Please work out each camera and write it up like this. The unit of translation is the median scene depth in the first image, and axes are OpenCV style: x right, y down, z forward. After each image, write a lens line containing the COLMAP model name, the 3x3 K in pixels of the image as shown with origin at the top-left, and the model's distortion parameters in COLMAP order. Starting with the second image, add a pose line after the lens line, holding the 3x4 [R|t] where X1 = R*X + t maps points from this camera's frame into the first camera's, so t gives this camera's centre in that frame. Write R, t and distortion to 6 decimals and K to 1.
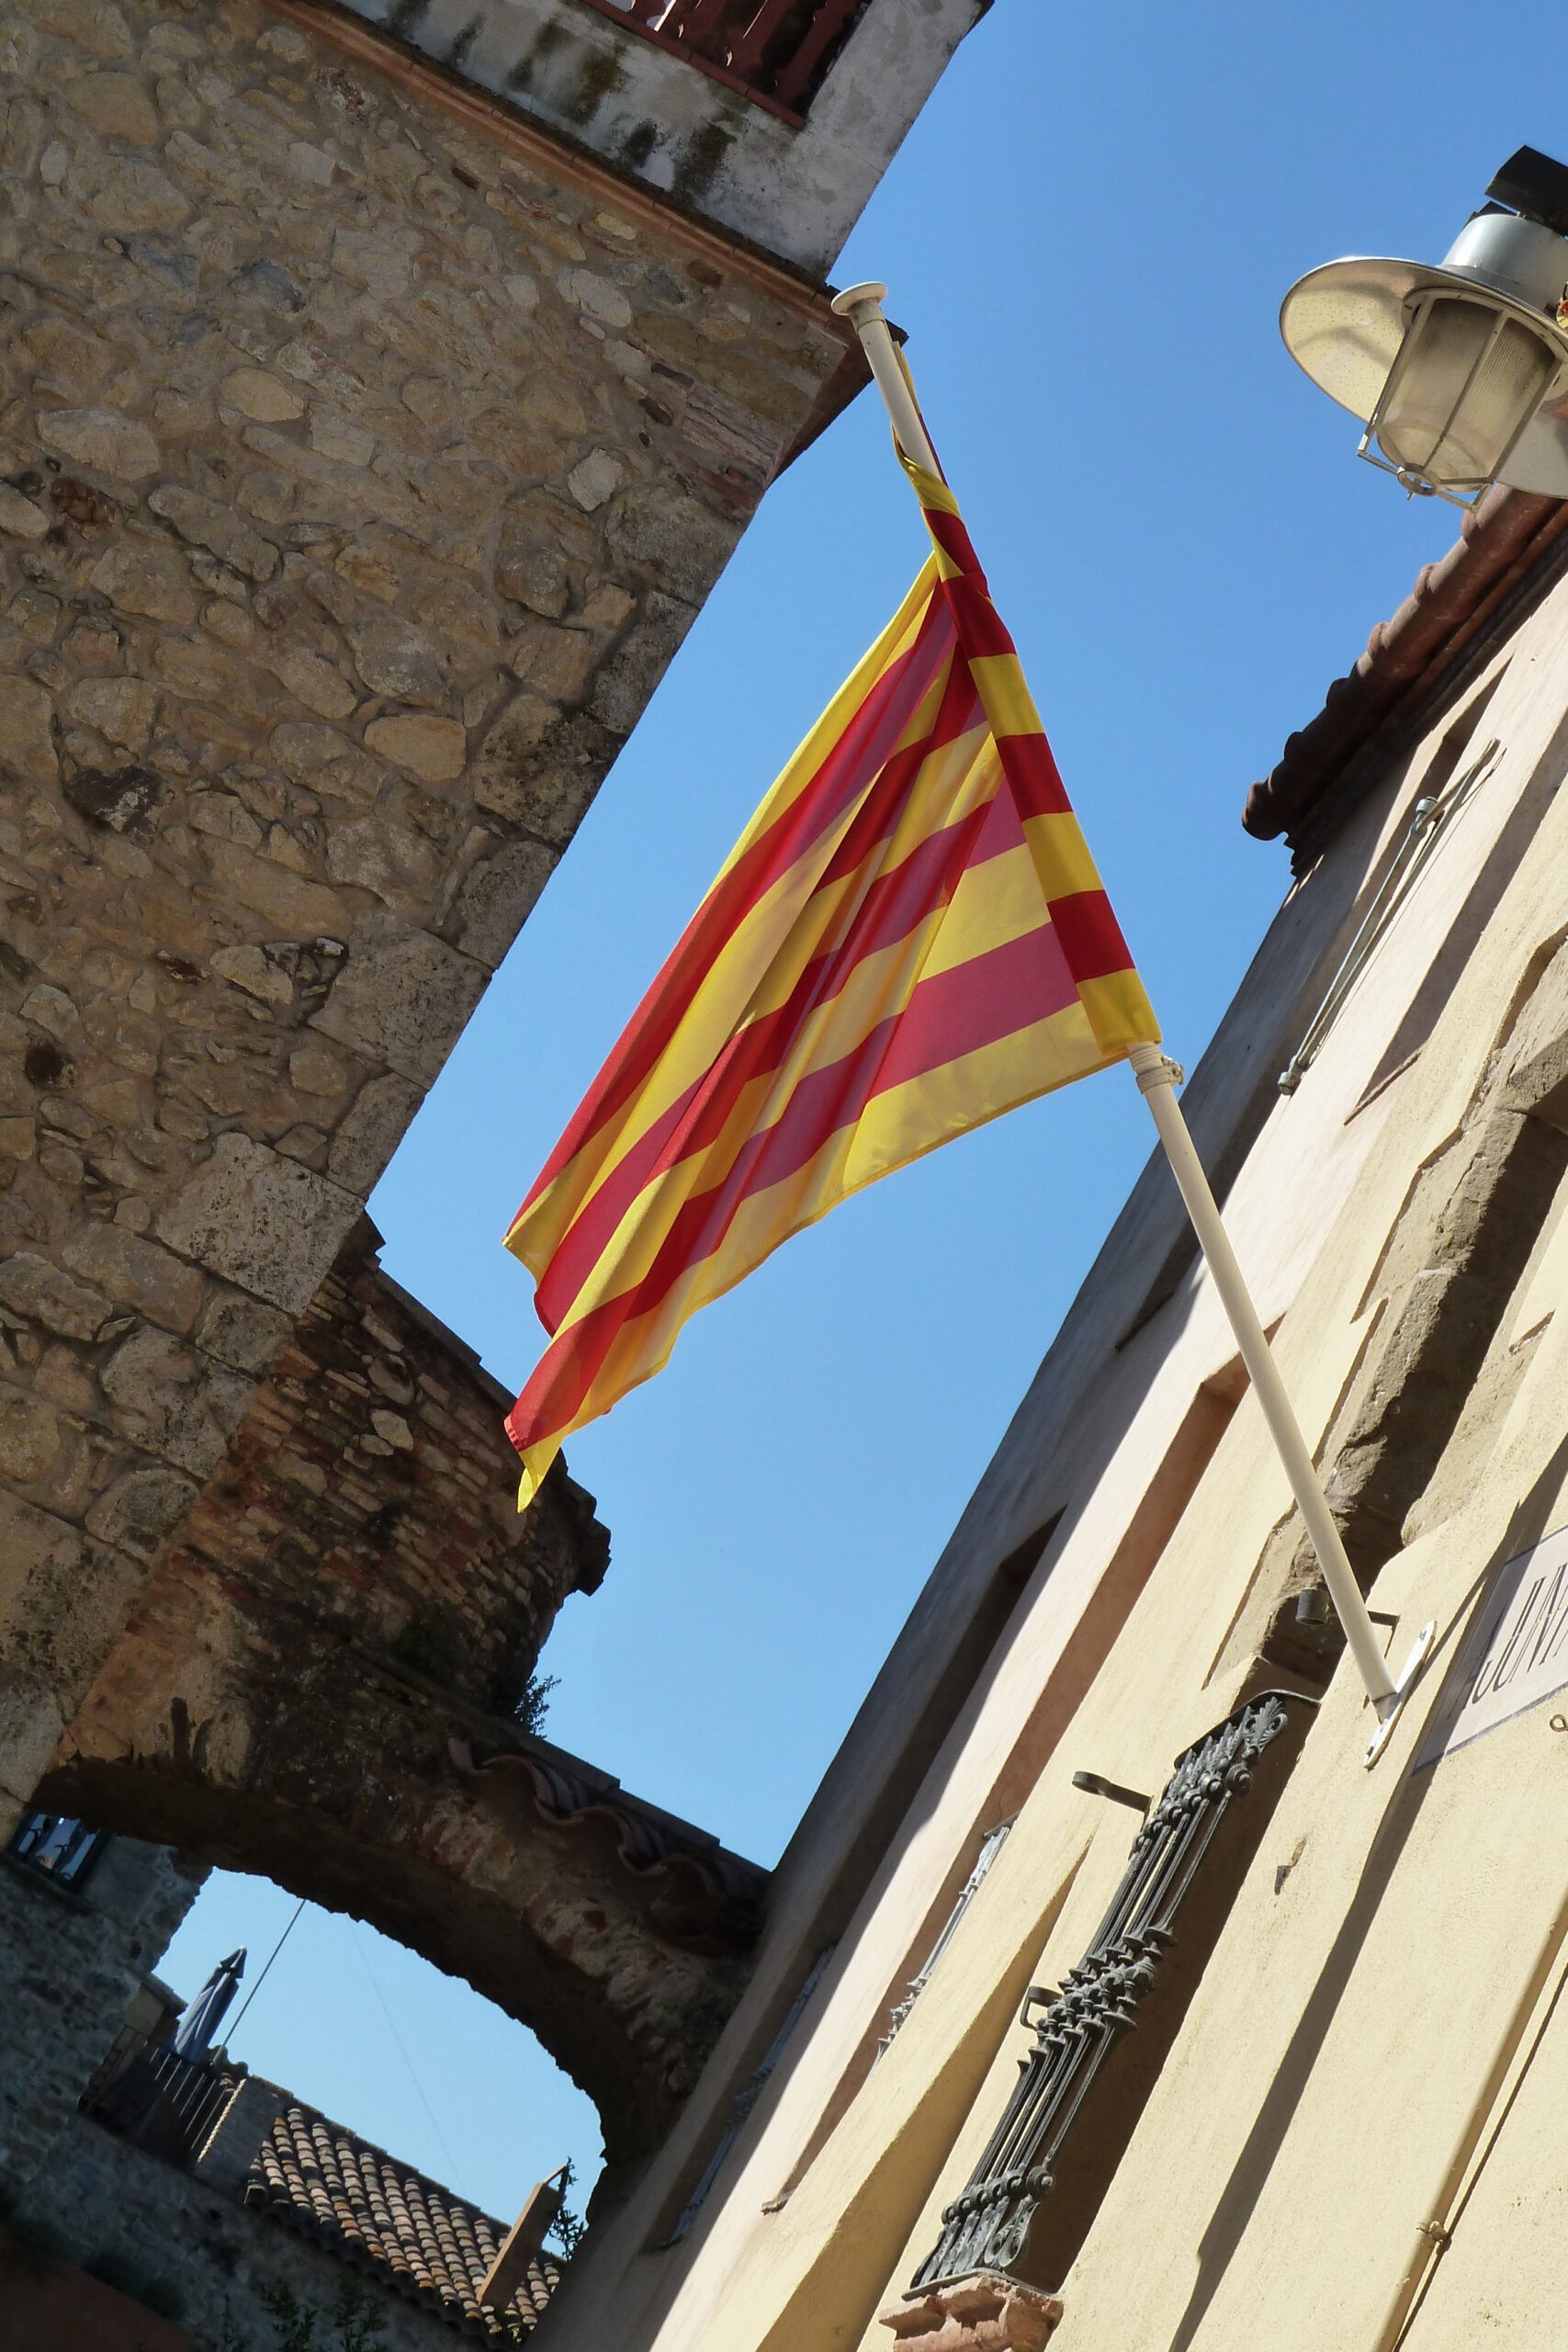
lens RADIAL K [[5397.3, 0, 784.9], [0, 5397.3, 1173.8], [0, 0, 1]] dist [0.072509, 0.000000]
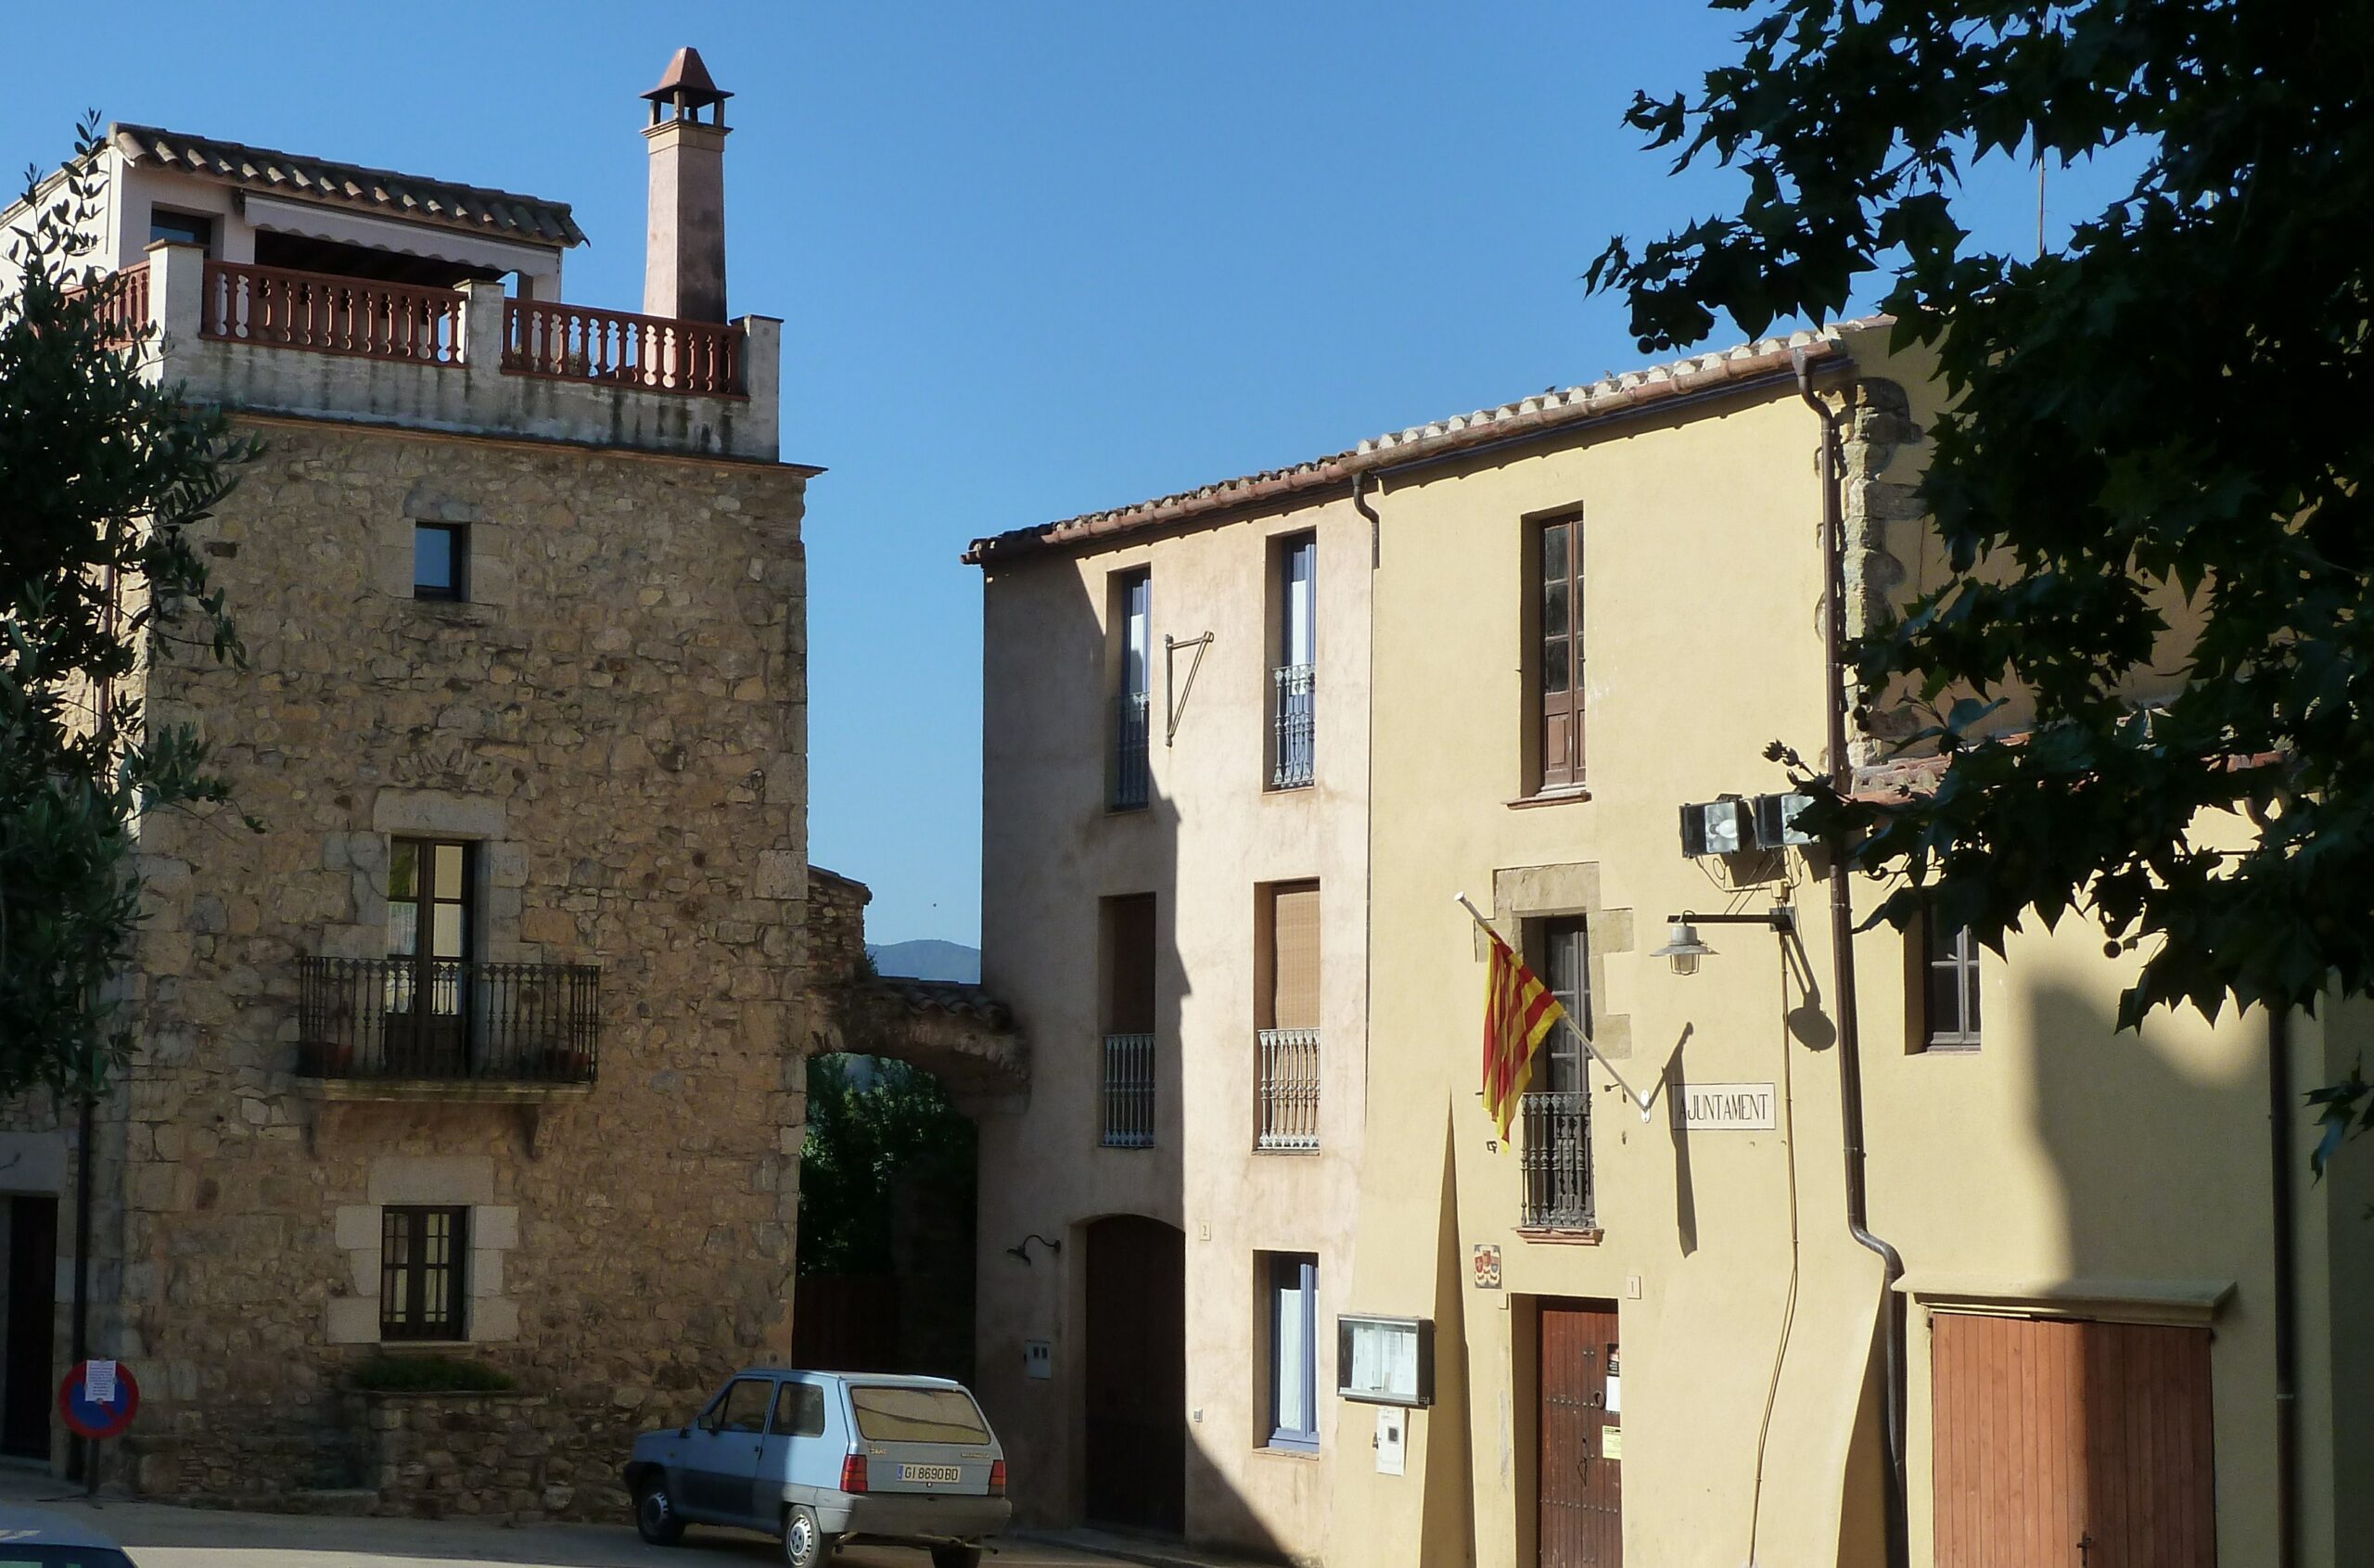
lens RADIAL K [[3643.2, 0, 1187.3], [0, 3643.2, 786.6], [0, 0, 1]] dist [-0.006777, 0.000000]
pose [[0.848443, -0.414879, 0.328664, -0.515342], [0.302886, 0.889808, 0.341325, -0.609323], [-0.434056, -0.190047, 0.880612, -0.762695]]
